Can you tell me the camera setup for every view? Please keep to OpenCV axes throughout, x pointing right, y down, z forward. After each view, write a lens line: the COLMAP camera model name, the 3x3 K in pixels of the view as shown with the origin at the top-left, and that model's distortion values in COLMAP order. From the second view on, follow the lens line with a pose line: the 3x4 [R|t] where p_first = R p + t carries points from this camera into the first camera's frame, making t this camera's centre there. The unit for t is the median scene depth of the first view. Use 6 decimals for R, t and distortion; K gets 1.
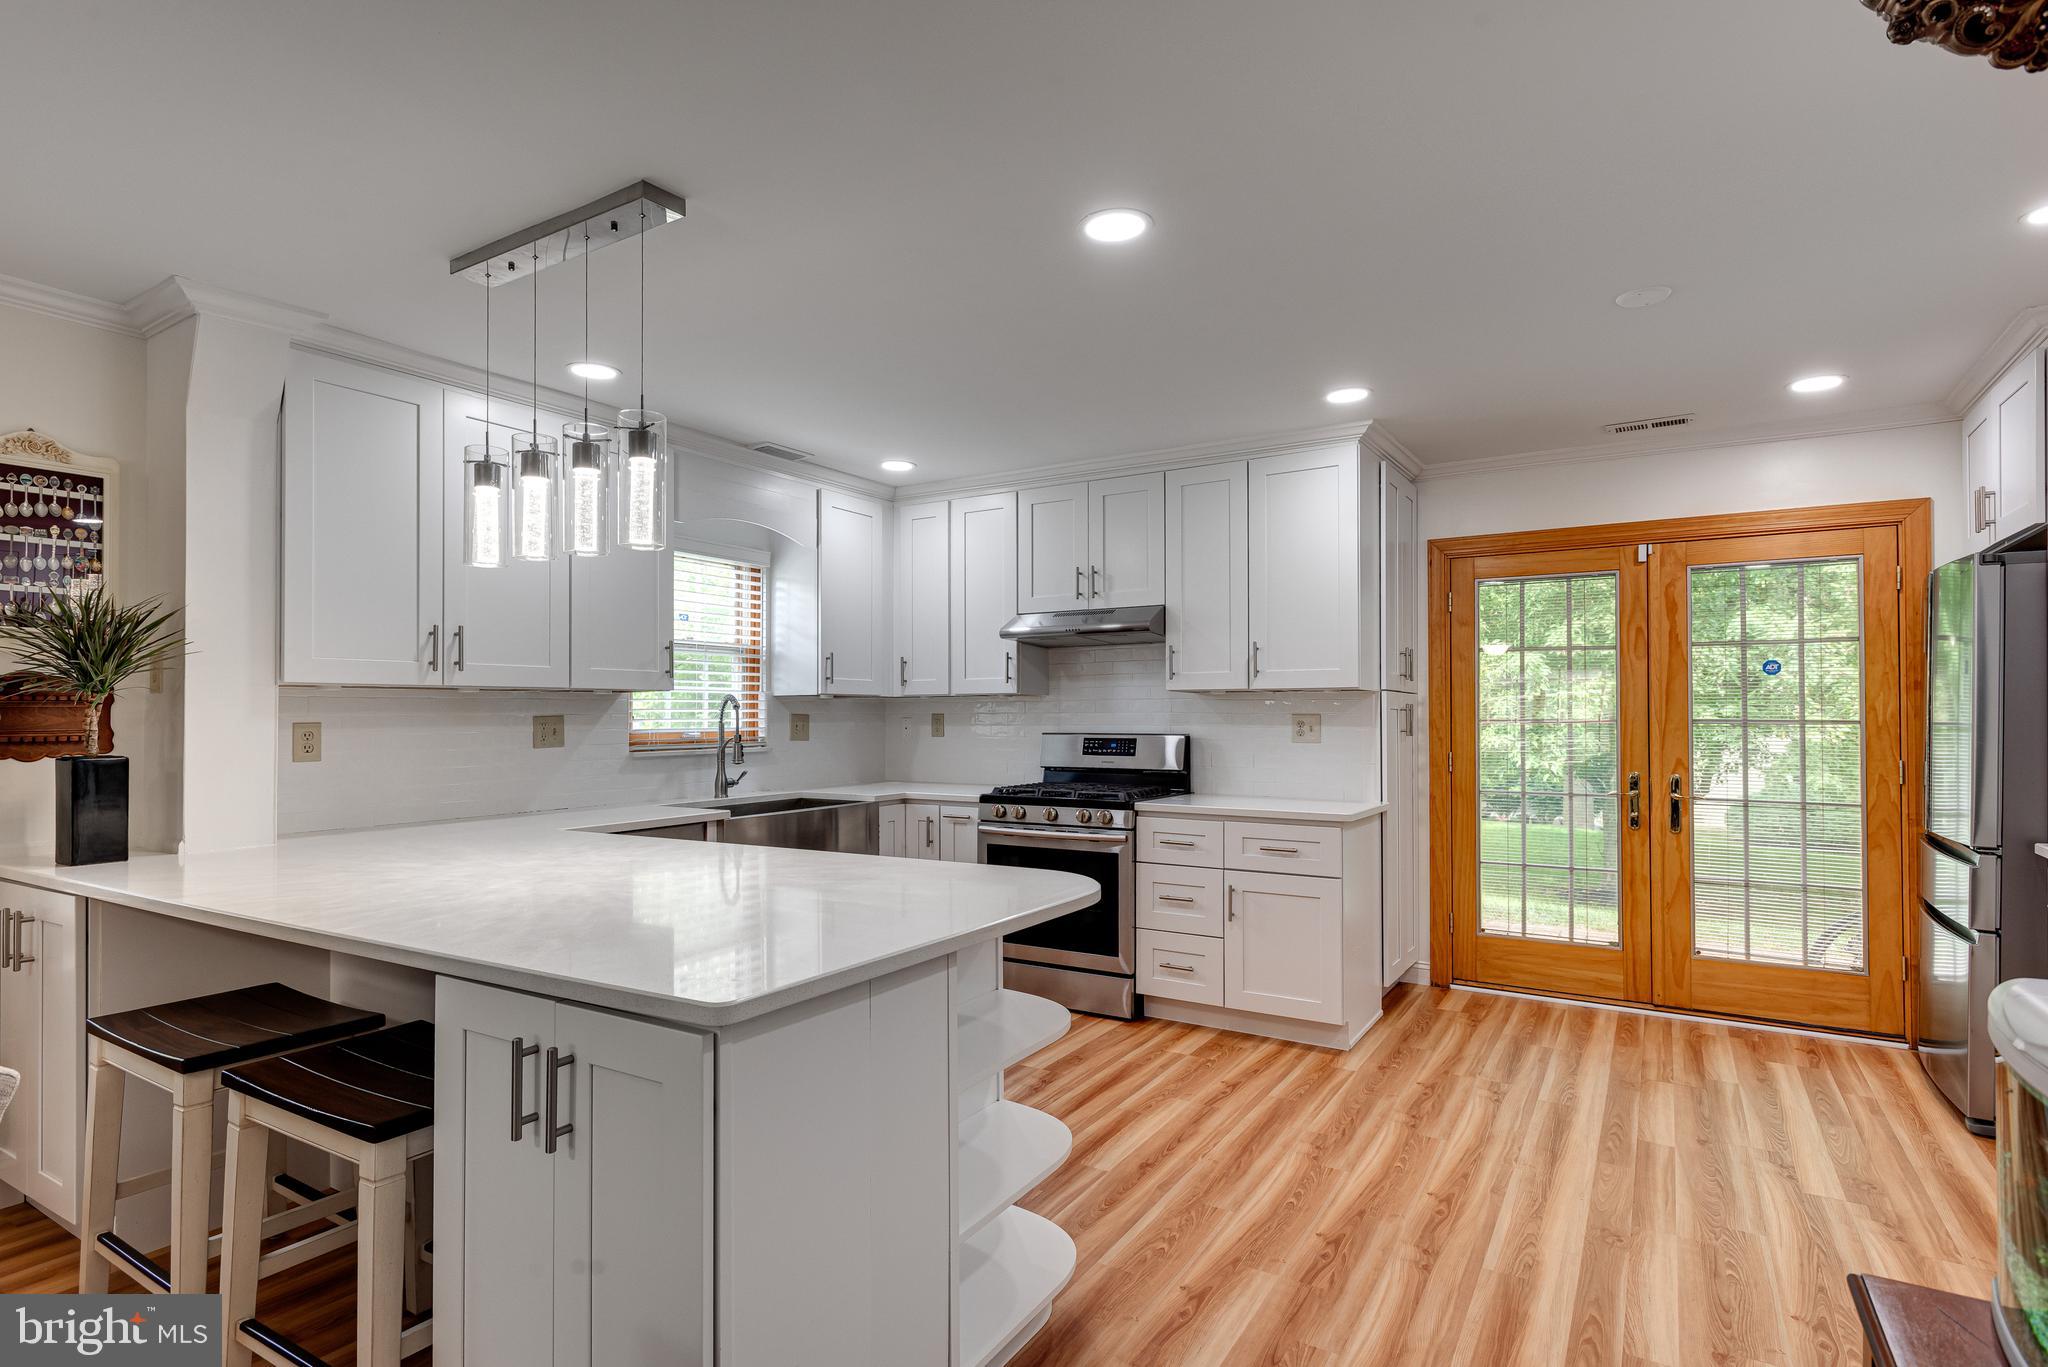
lens RADIAL K [[1044.9, 0, 987.6], [0, 1044.9, 701.3], [0, 0, 1]] dist [0.007576, -0.005311]
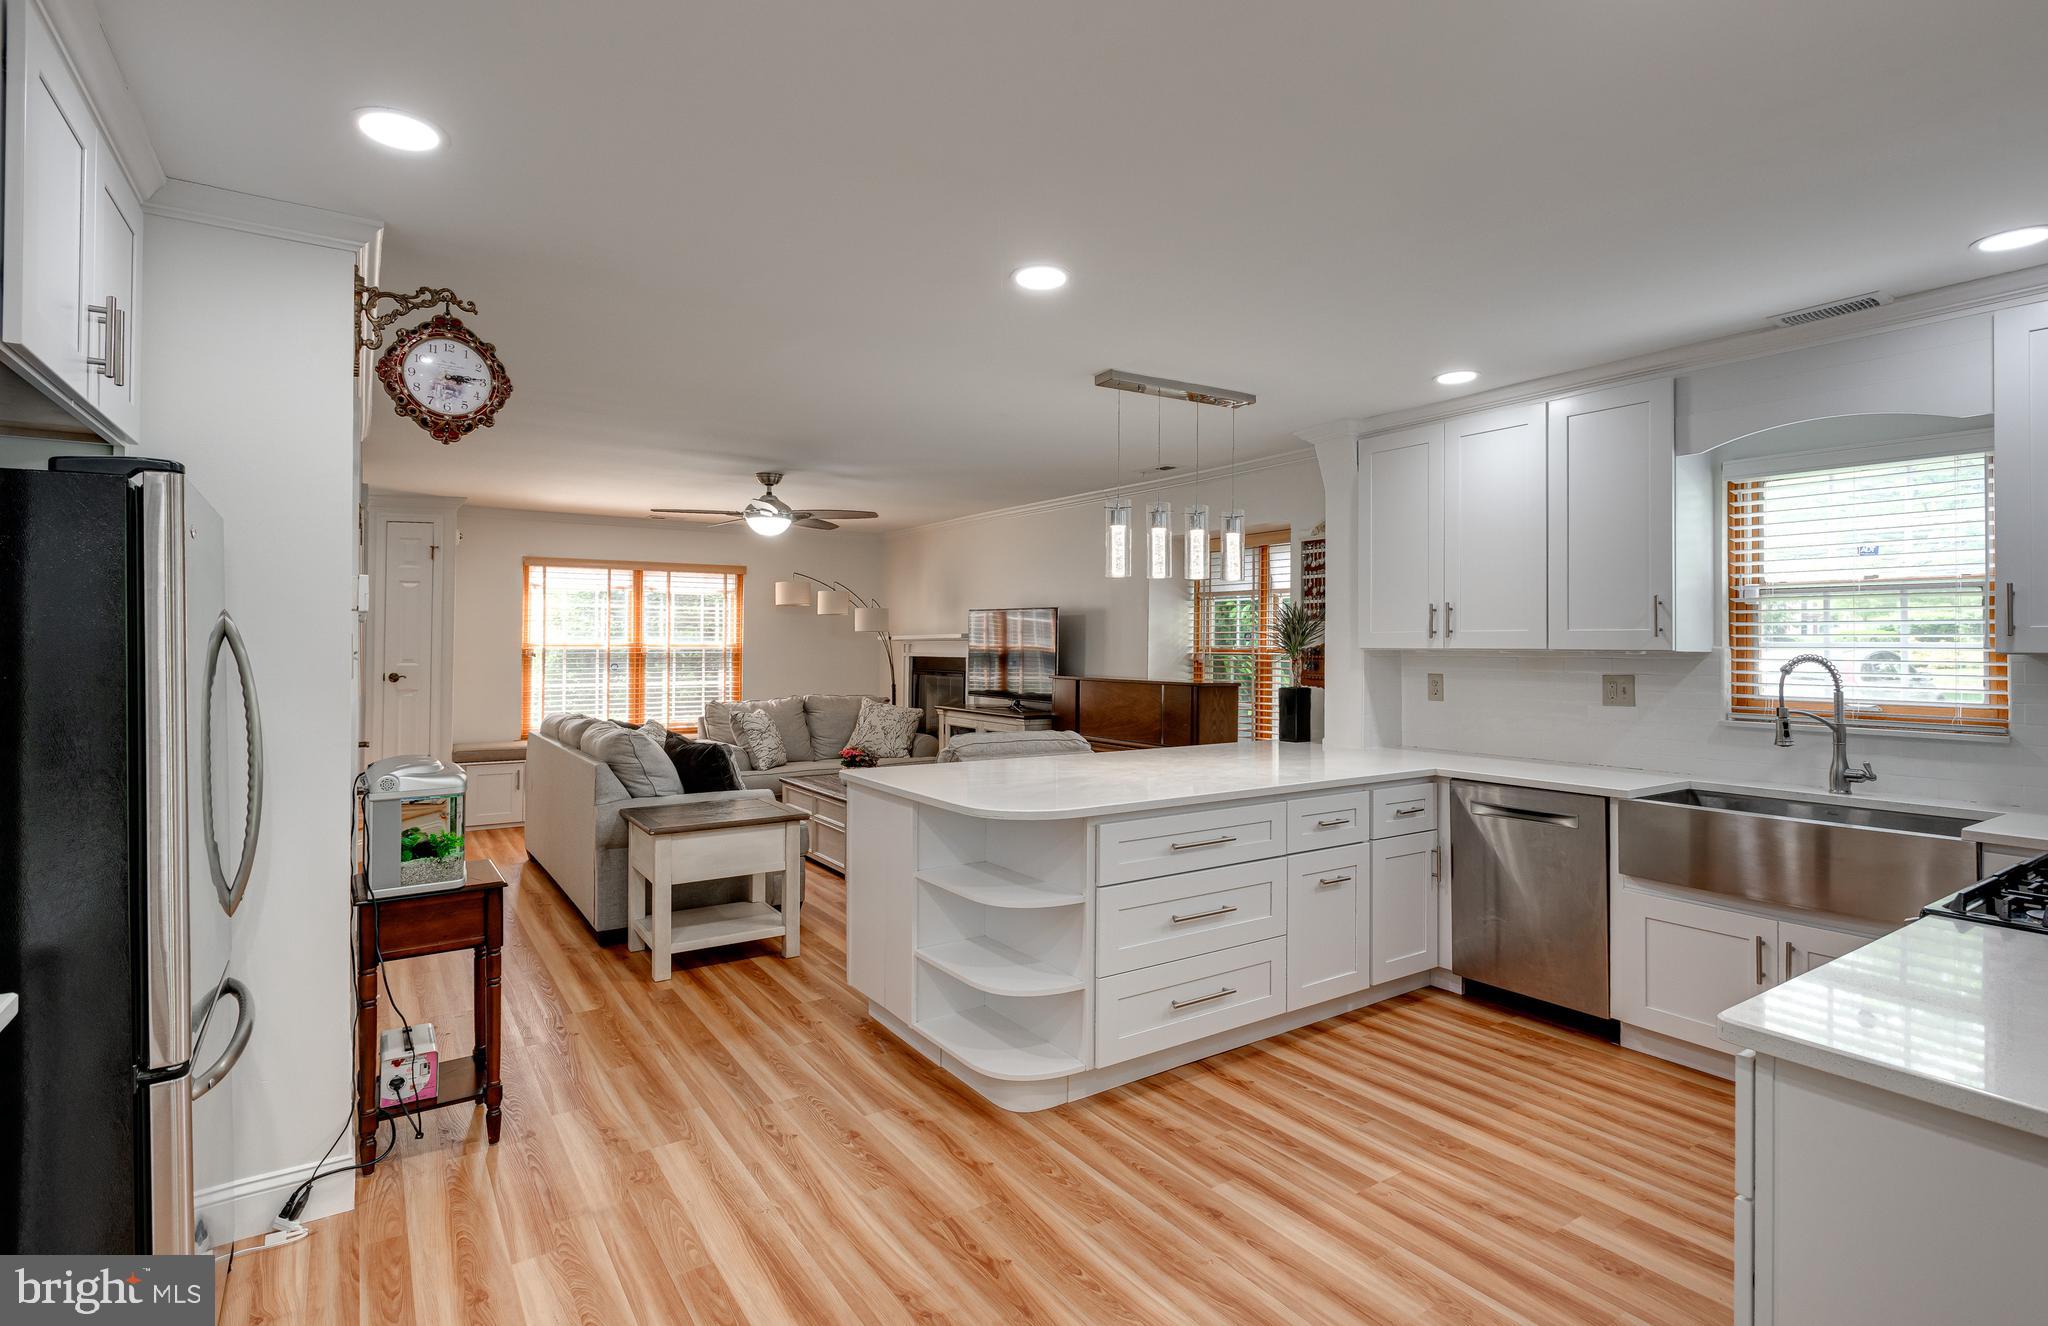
lens RADIAL K [[991.0, 0, 1044.8], [0, 991.0, 635.3], [0, 0, 1]] dist [0.007448, -0.000881]
pose [[-0.381782, -0.007385, -0.924223, 0.719052], [0.008653, 0.999896, -0.011564, -0.019361], [0.924212, -0.012413, -0.381678, 0.883875]]
